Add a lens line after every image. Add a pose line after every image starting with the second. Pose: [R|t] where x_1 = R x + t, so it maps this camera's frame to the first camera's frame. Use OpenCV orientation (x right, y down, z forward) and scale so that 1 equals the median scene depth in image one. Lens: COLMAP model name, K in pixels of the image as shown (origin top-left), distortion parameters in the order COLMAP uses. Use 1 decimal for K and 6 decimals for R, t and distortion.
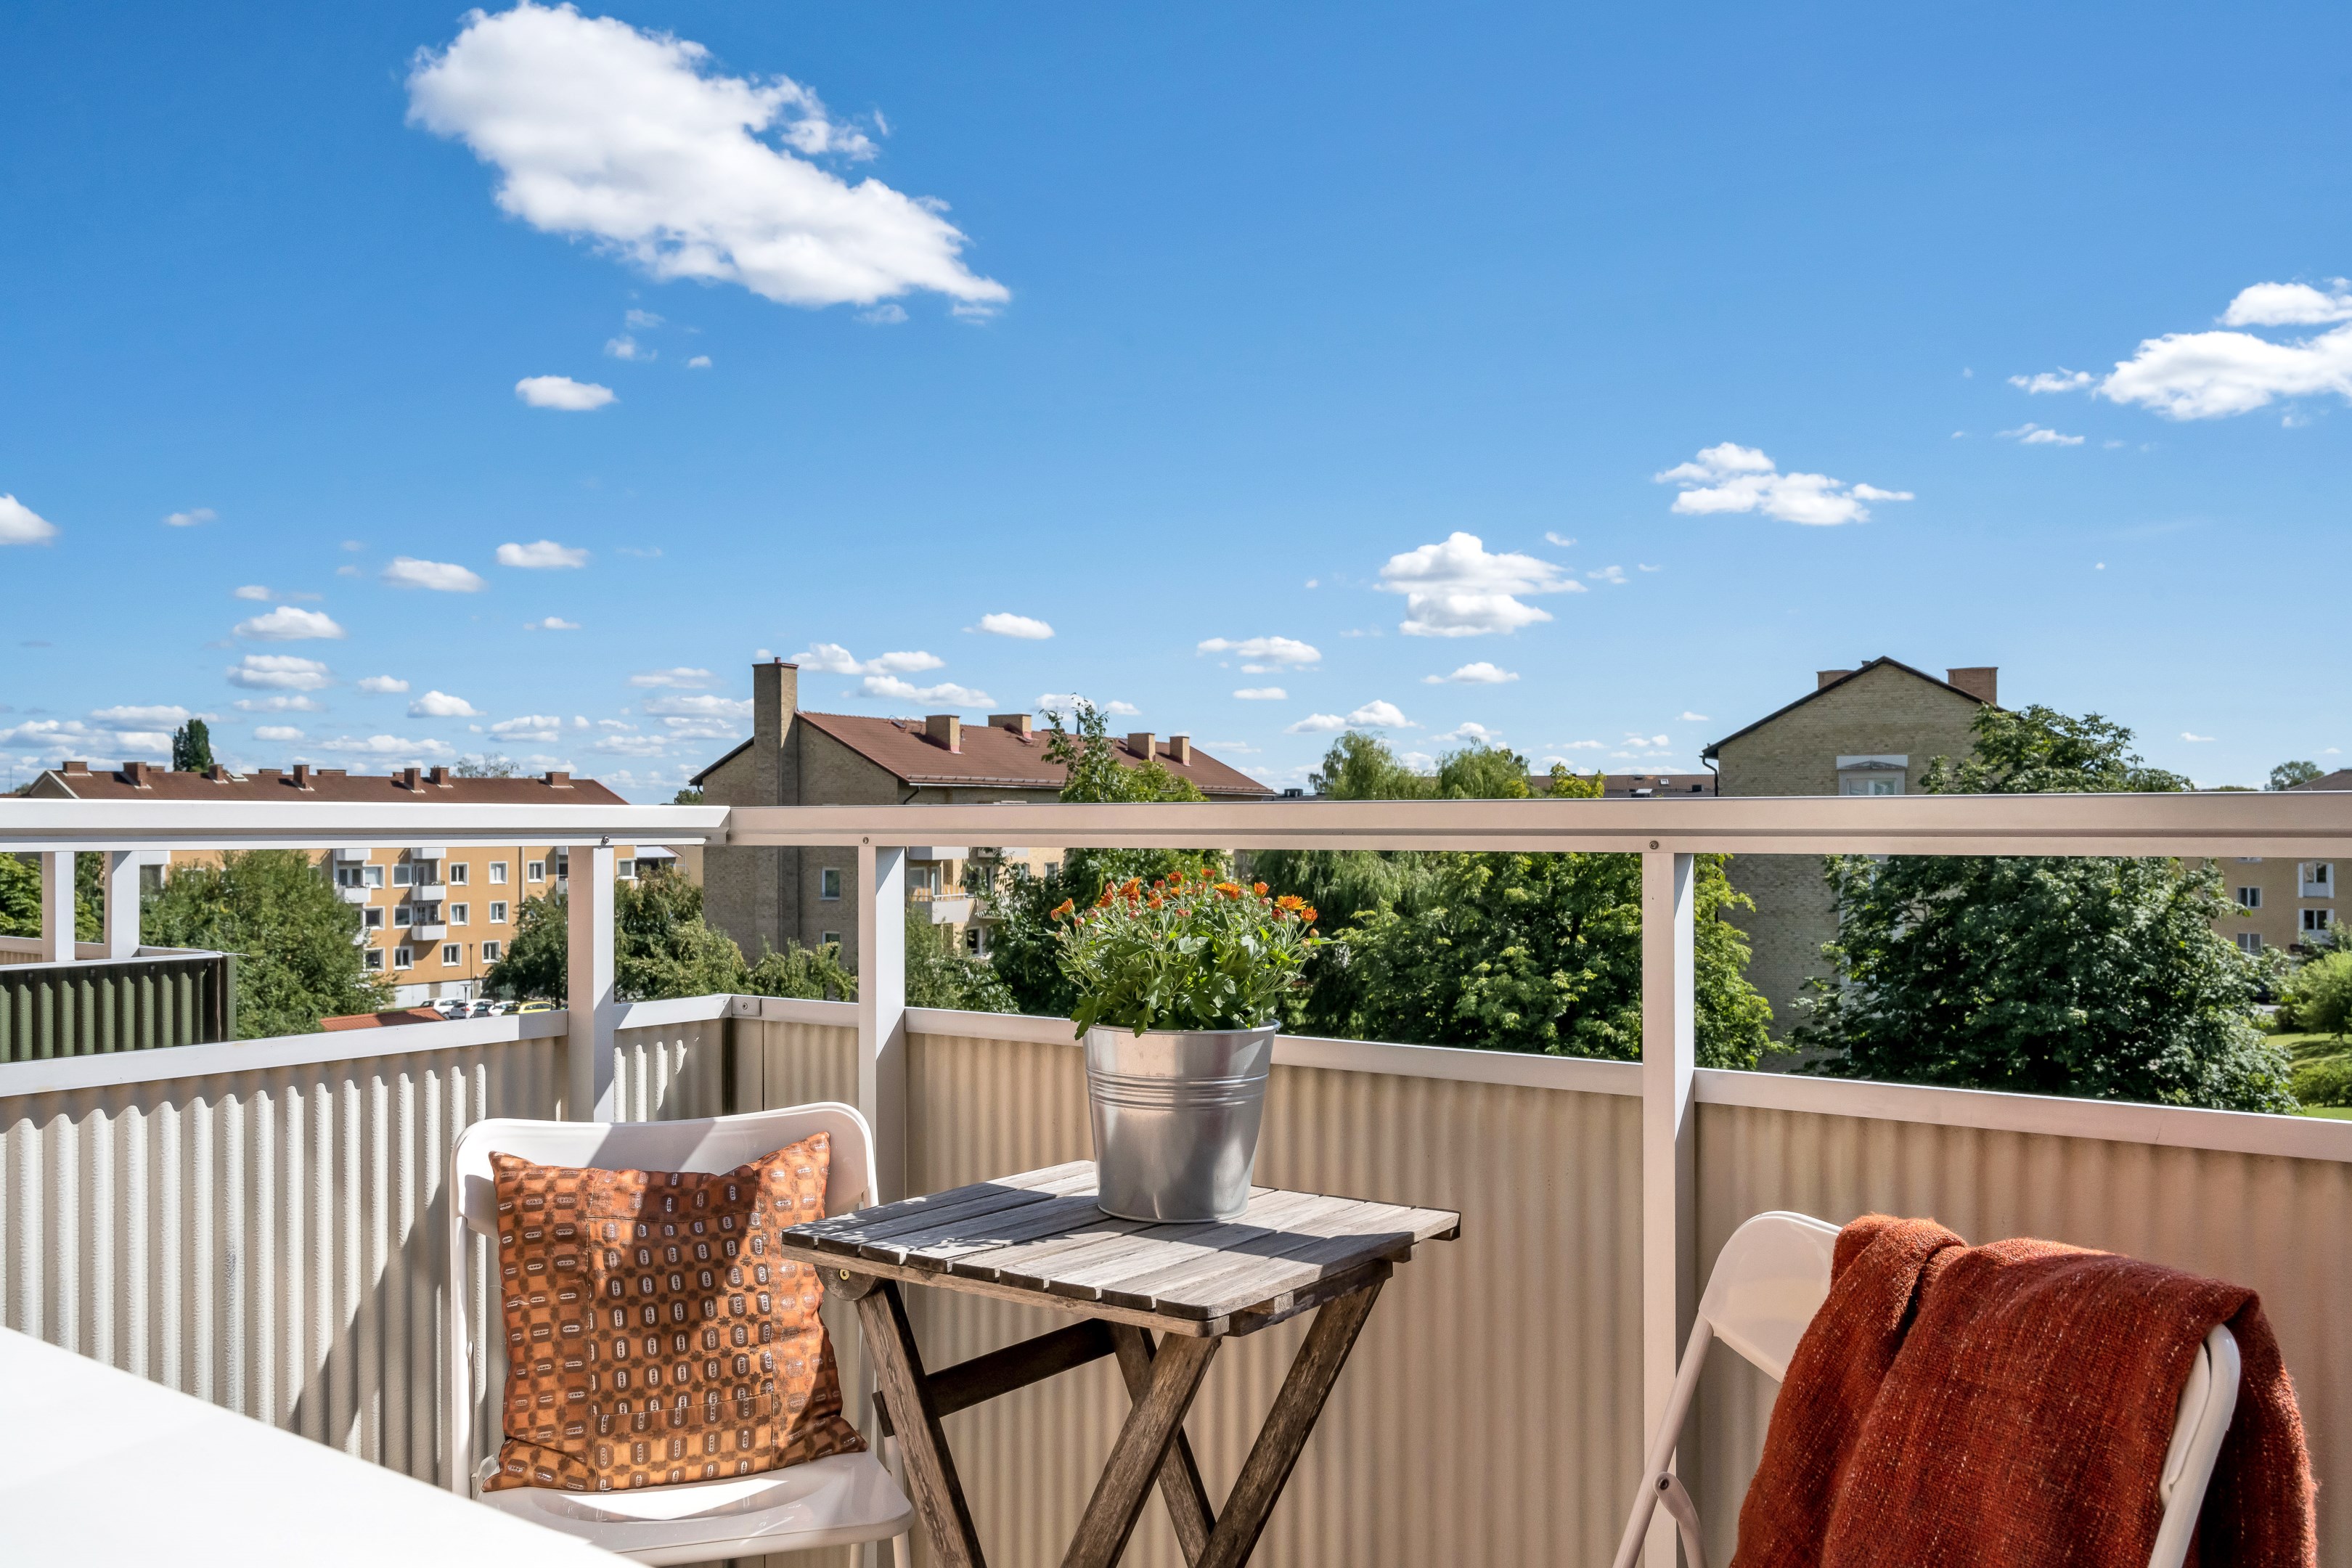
lens RADIAL K [[1804.0, 0, 1163.9], [0, 1804.0, 813.5], [0, 0, 1]] dist [0.000425, 0.003904]
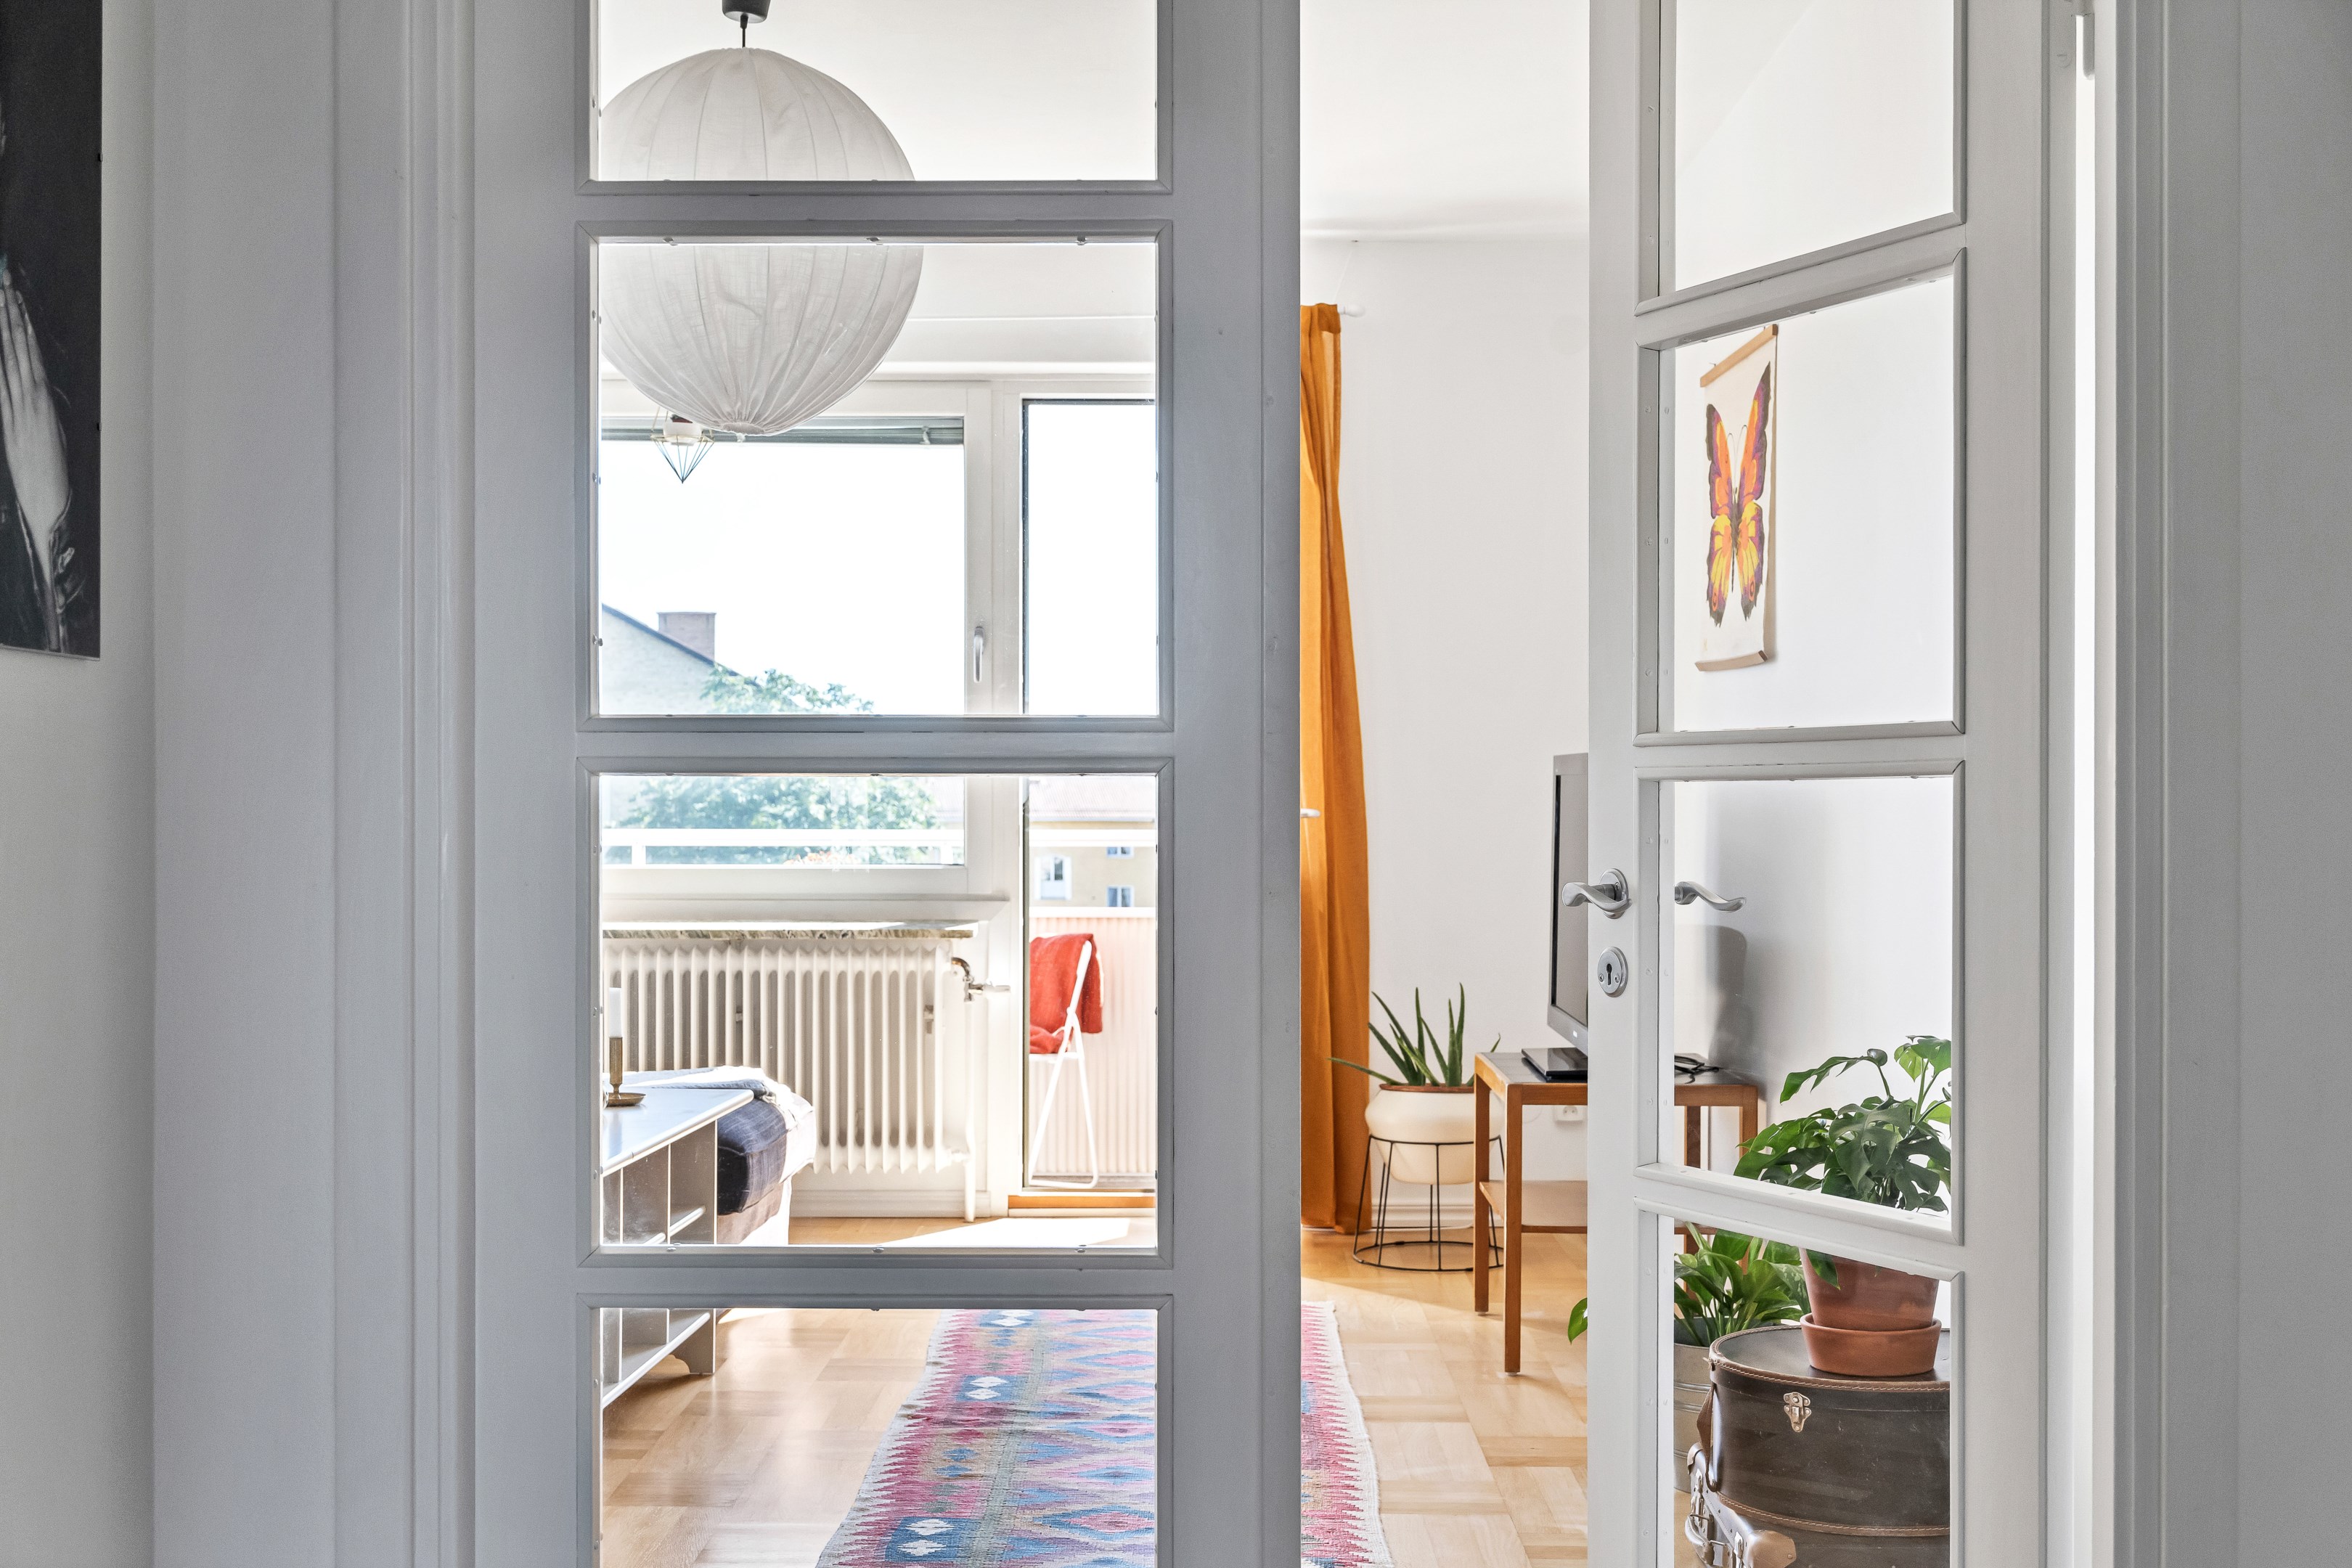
lens RADIAL K [[2643.5, 0, 1170.3], [0, 2643.5, 791.9], [0, 0, 1]] dist [0.029222, 0.000000]
pose [[0.818039, 0.005506, 0.575137, -0.071674], [-0.005255, 0.999984, -0.002099, -0.002209], [-0.575139, -0.001305, 0.818054, -0.106645]]
